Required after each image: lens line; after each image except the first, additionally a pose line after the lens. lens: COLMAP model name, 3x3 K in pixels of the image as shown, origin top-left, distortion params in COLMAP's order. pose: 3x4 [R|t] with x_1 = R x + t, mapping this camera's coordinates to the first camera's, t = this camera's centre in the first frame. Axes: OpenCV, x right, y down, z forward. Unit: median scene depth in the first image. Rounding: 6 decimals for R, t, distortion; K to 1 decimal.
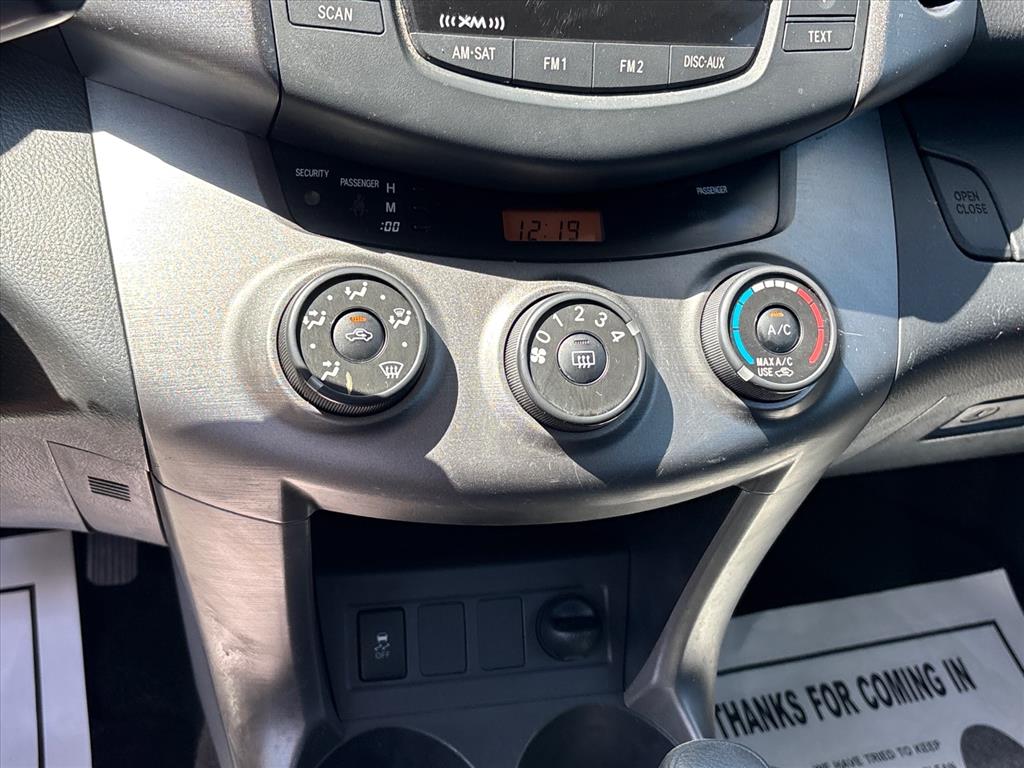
lens RADIAL K [[1185.9, 0, 509.0], [0, 1185.9, 387.1], [0, 0, 1]] dist [0.166104, -0.625130]
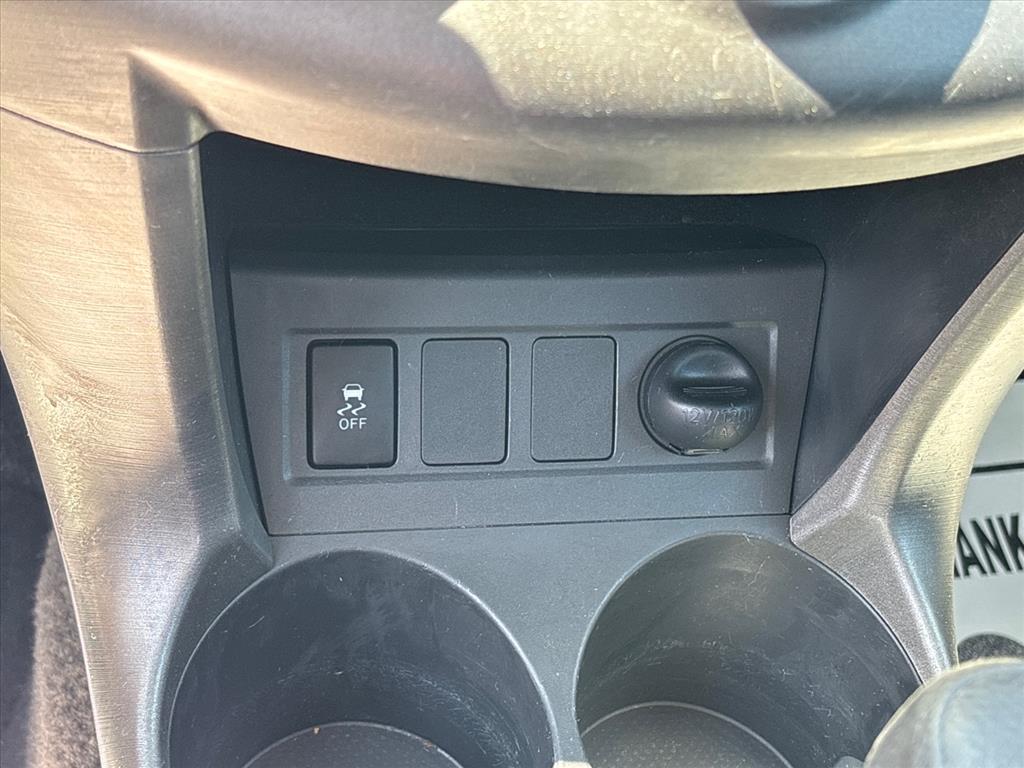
lens RADIAL K [[1697.7, 0, 512.0], [0, 1697.7, 384.0], [0, 0, 1]] dist [0.146748, -0.057971]
pose [[0.997183, 0.067564, -0.032571, -0.012237], [-0.059426, 0.976636, 0.206518, 0.053631], [0.045763, -0.204001, 0.977900, 0.313539]]
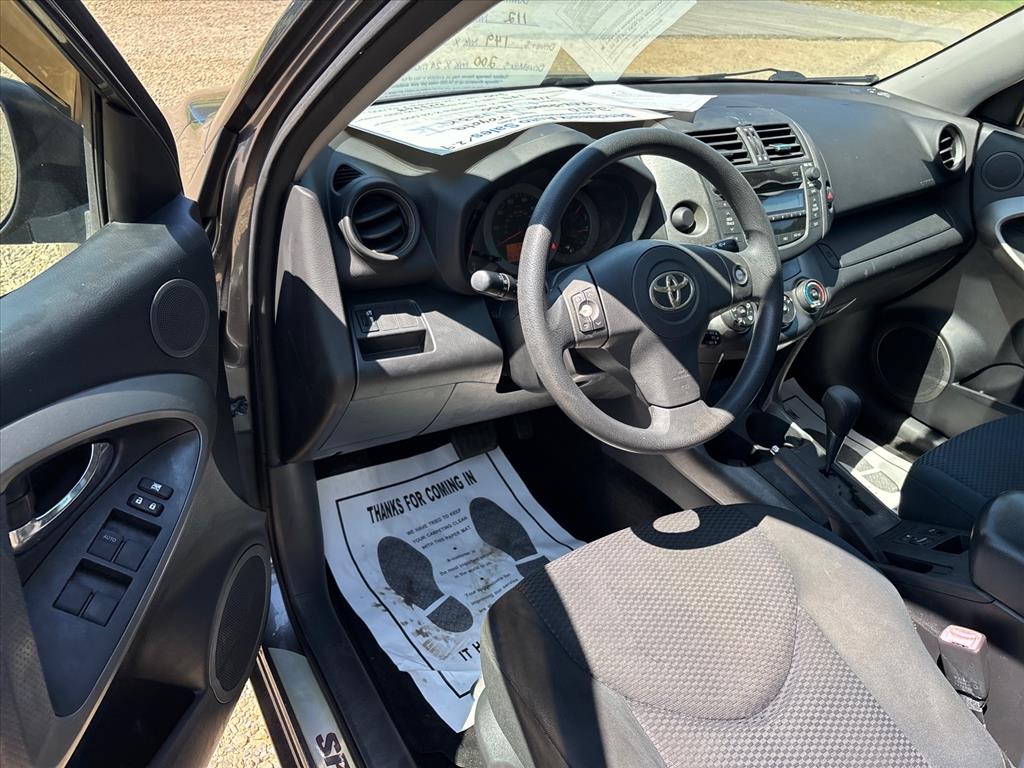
lens RADIAL K [[781.7, 0, 510.2], [0, 781.7, 378.8], [0, 0, 1]] dist [0.010354, -0.003055]
pose [[0.947570, -0.198077, 0.250752, -1.479099], [0.197210, 0.979937, 0.028843, -0.046460], [-0.251434, 0.022120, 0.967622, -1.316925]]
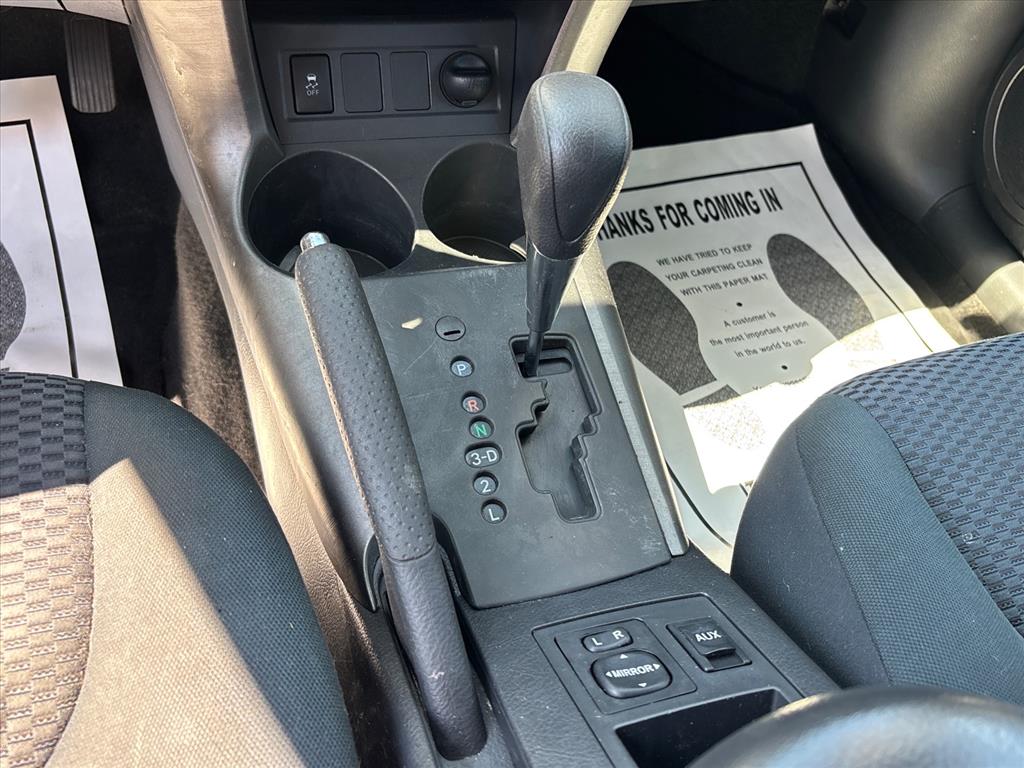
lens RADIAL K [[921.3, 0, 504.5], [0, 921.3, 385.9], [0, 0, 1]] dist [0.009239, -0.003700]
pose [[0.997397, -0.020773, 0.069049, 0.022864], [-0.001426, 0.951733, 0.306925, 0.269701], [-0.072092, -0.306224, 0.949226, -0.003613]]
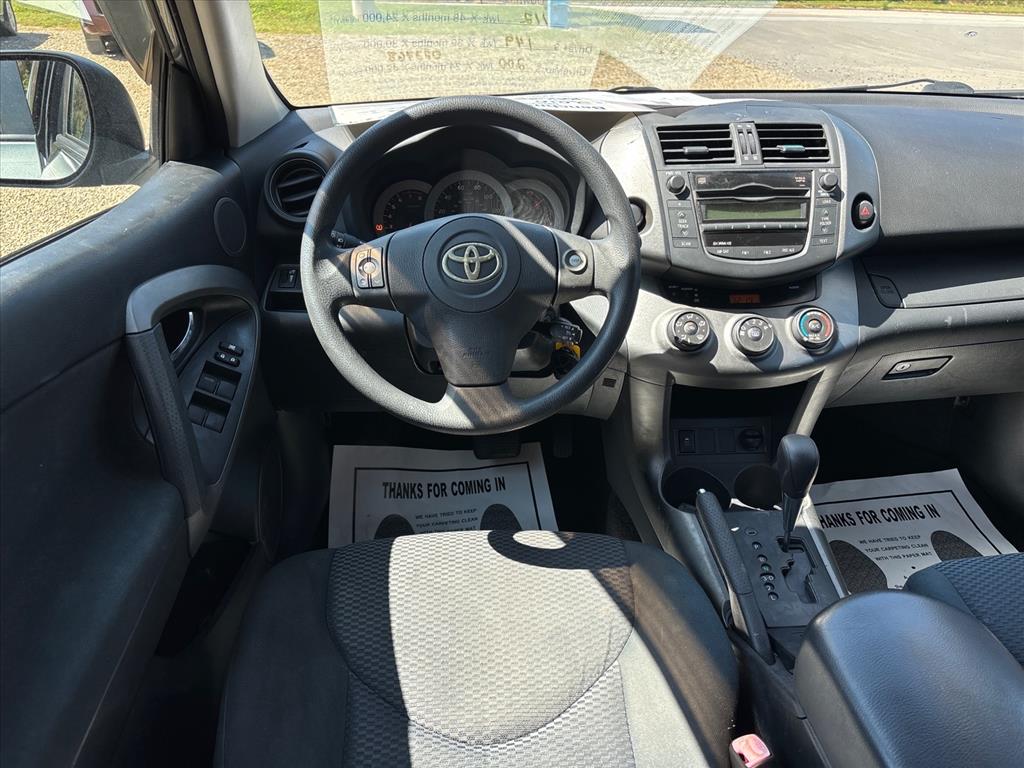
lens RADIAL K [[781.7, 0, 510.2], [0, 781.7, 378.8], [0, 0, 1]] dist [0.010354, -0.003055]
pose [[0.975539, -0.020138, -0.218901, -0.131304], [-0.002856, 0.994550, -0.104224, 0.327166], [0.219806, 0.102300, 0.970165, -1.293991]]
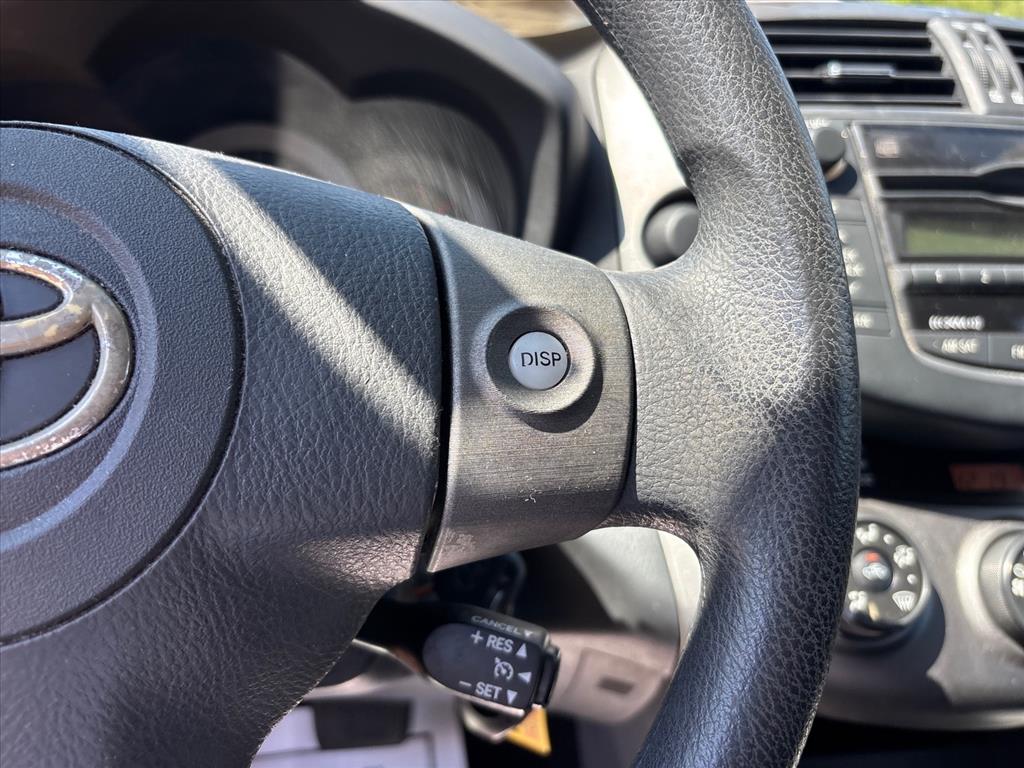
lens RADIAL K [[781.7, 0, 510.2], [0, 781.7, 378.8], [0, 0, 1]] dist [0.010354, -0.003055]
pose [[0.989086, -0.024687, -0.145257, -0.334988], [-0.009541, 0.973064, -0.230338, -0.042022], [0.147031, 0.229210, 0.962208, 0.116784]]
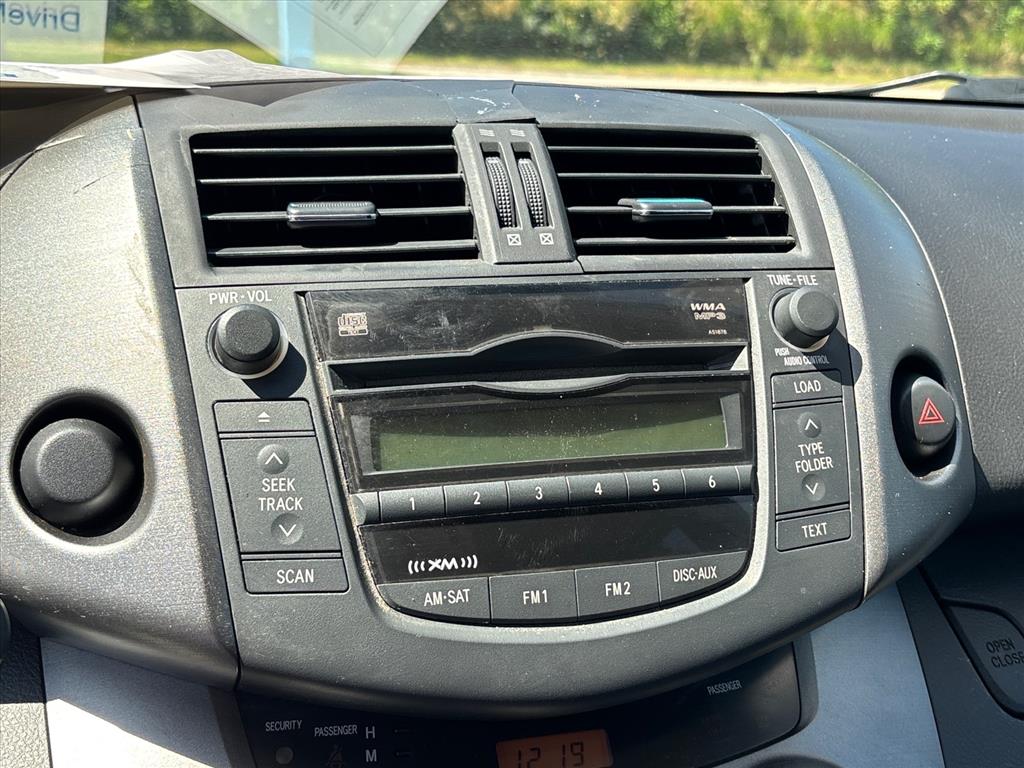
lens RADIAL K [[1159.5, 0, 509.2], [0, 1159.5, 384.1], [0, 0, 1]] dist [0.148051, -0.401586]
pose [[0.995532, -0.094263, -0.005496, 0.034610], [0.088977, 0.956007, -0.279524, -0.157559], [0.031603, 0.277787, 0.960123, 0.073840]]
